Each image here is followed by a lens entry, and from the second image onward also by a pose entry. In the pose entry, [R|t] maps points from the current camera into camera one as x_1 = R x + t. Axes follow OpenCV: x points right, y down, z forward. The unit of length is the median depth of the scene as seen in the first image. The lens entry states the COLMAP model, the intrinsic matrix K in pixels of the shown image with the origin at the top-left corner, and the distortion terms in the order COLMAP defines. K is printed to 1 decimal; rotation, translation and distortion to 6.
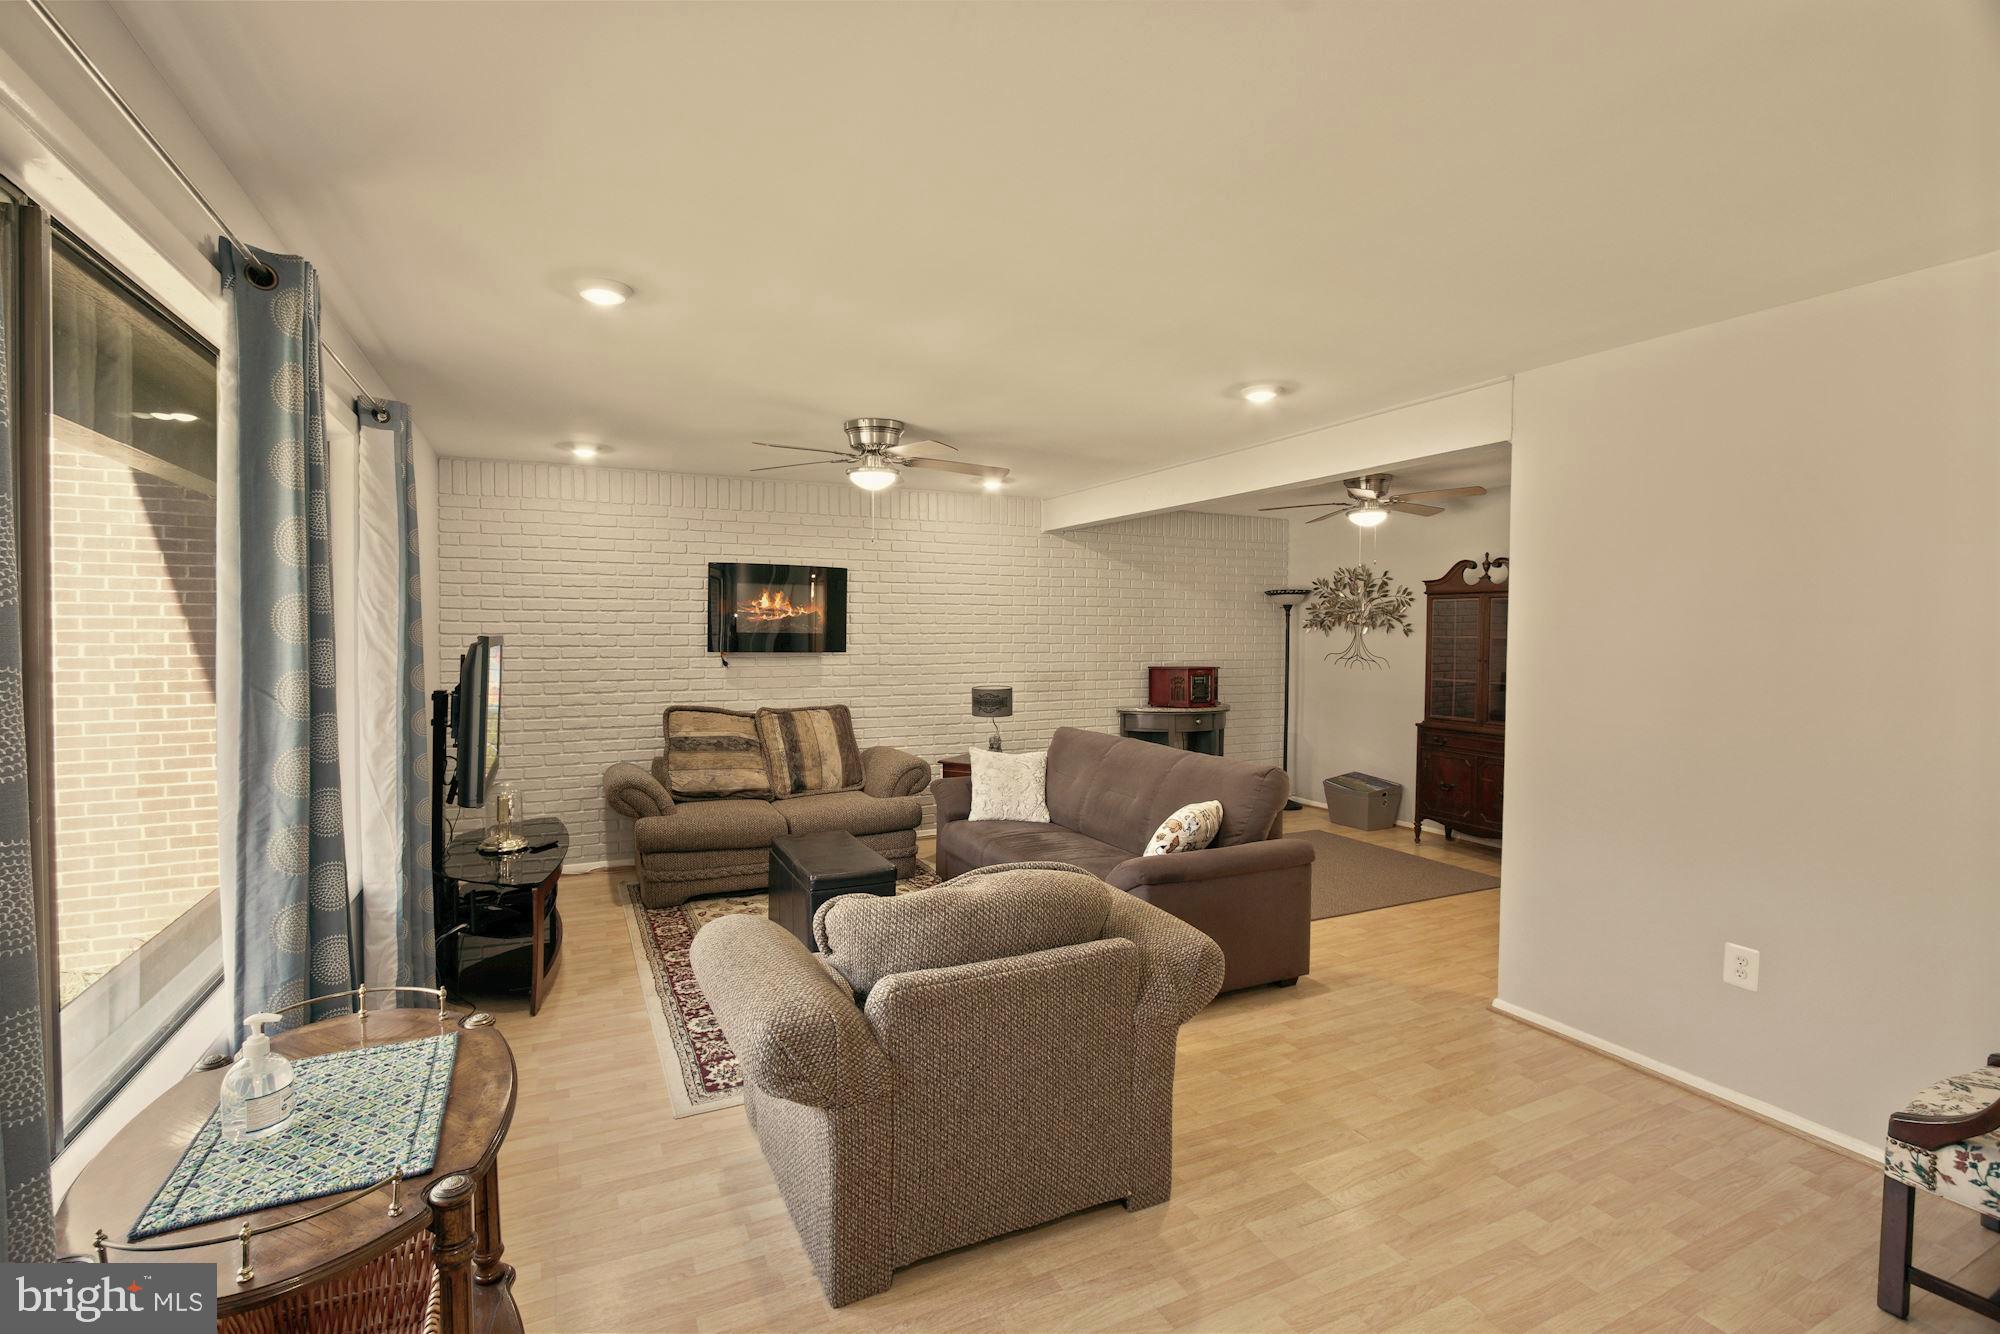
lens RADIAL K [[904.1, 0, 997.4], [0, 904.1, 656.6], [0, 0, 1]] dist [0.000469, 0.000575]
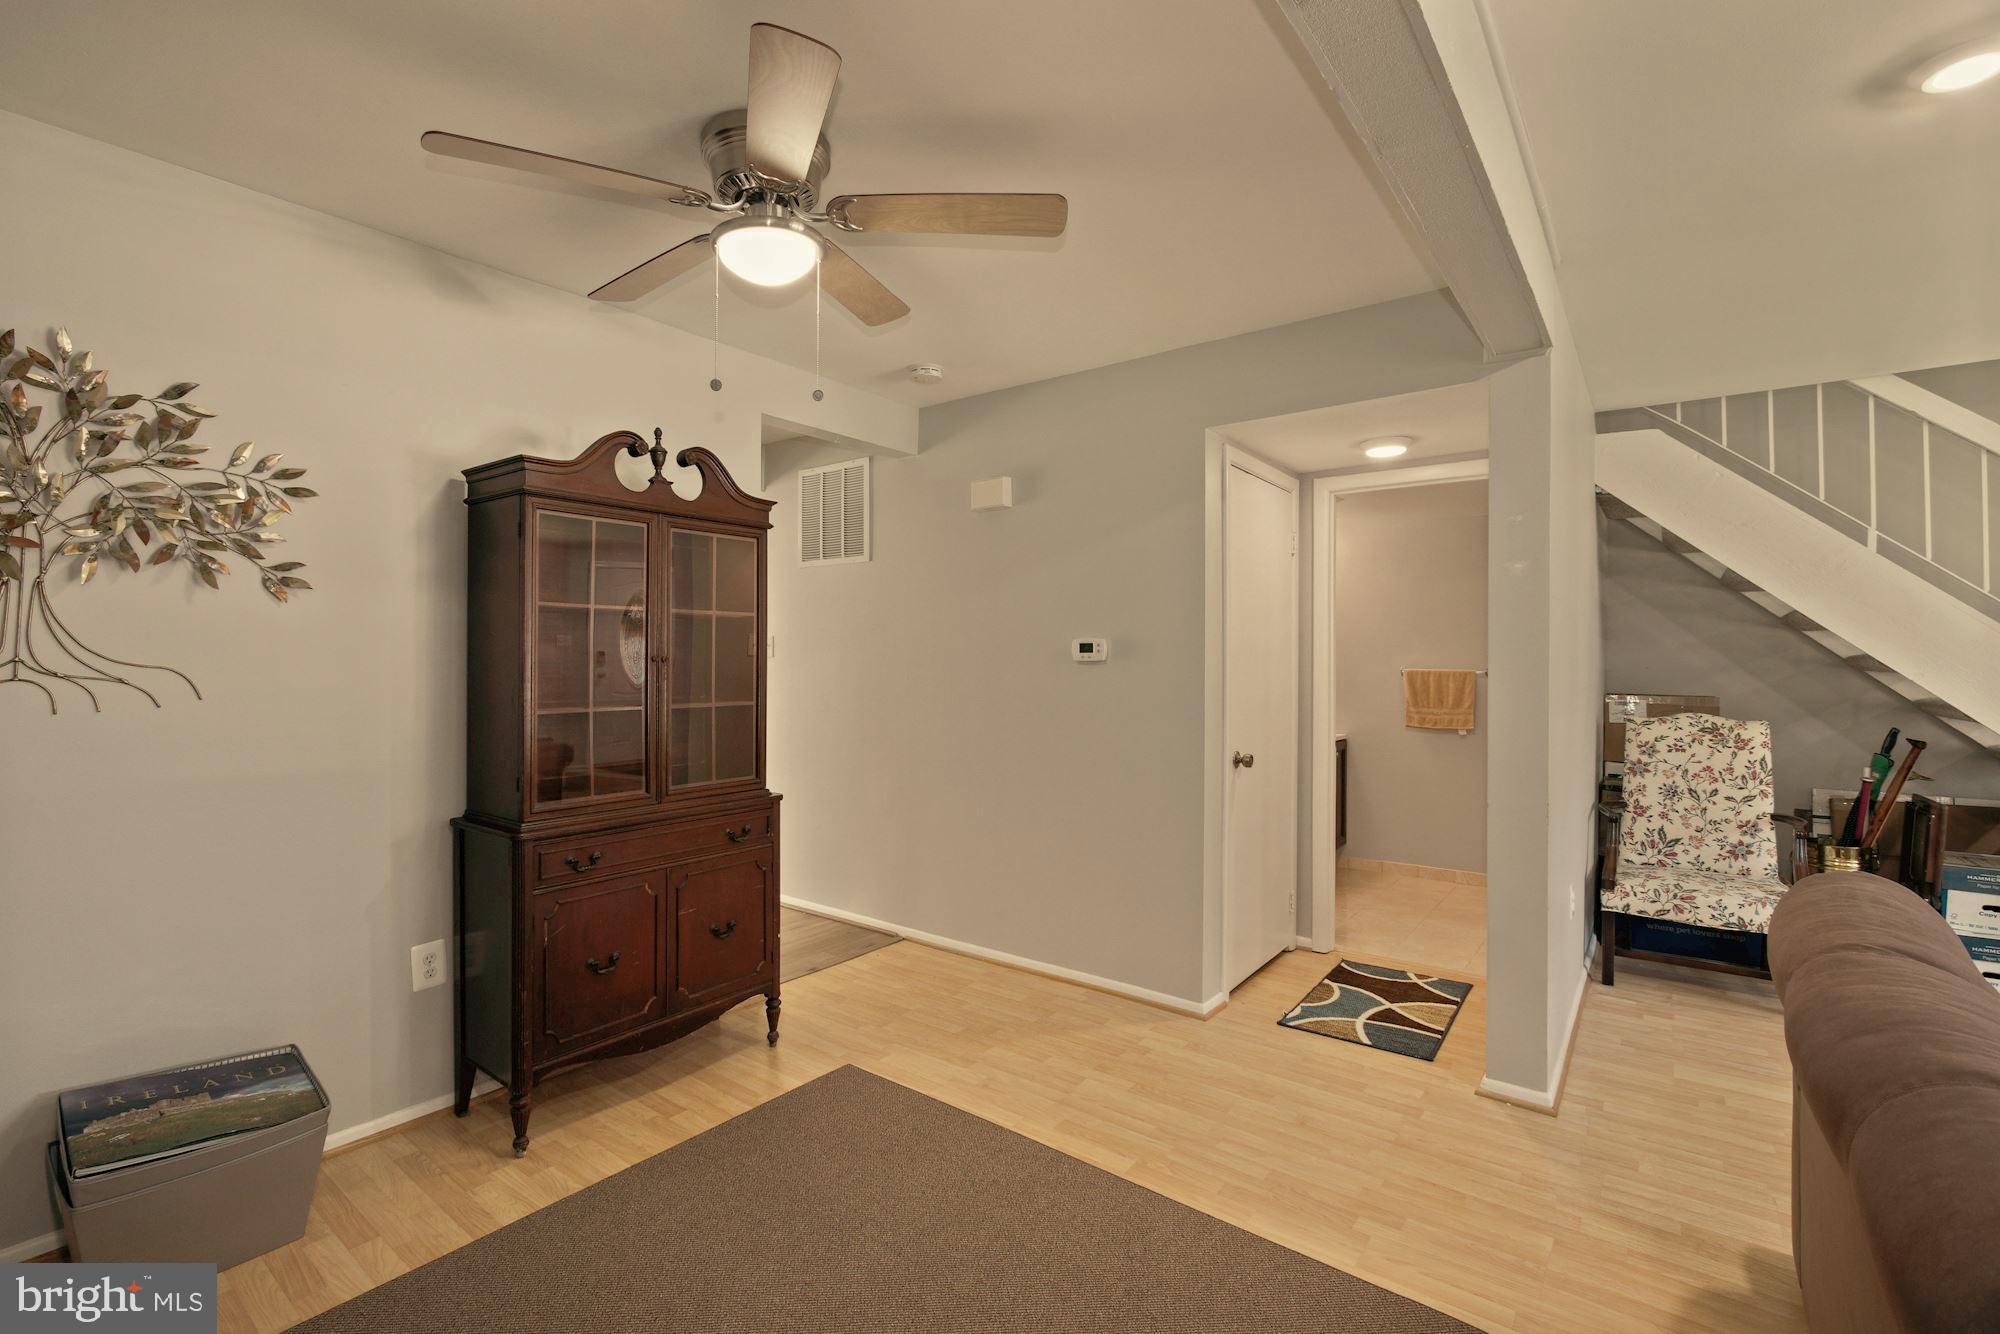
lens RADIAL K [[904.1, 0, 981.1], [0, 904.1, 661.9], [0, 0, 1]] dist [0.000469, 0.000575]
pose [[-0.427430, -0.008015, 0.904013, 0.049794], [0.022619, 0.999553, 0.019557, -0.001320], [-0.903765, 0.028807, -0.427058, 1.035191]]
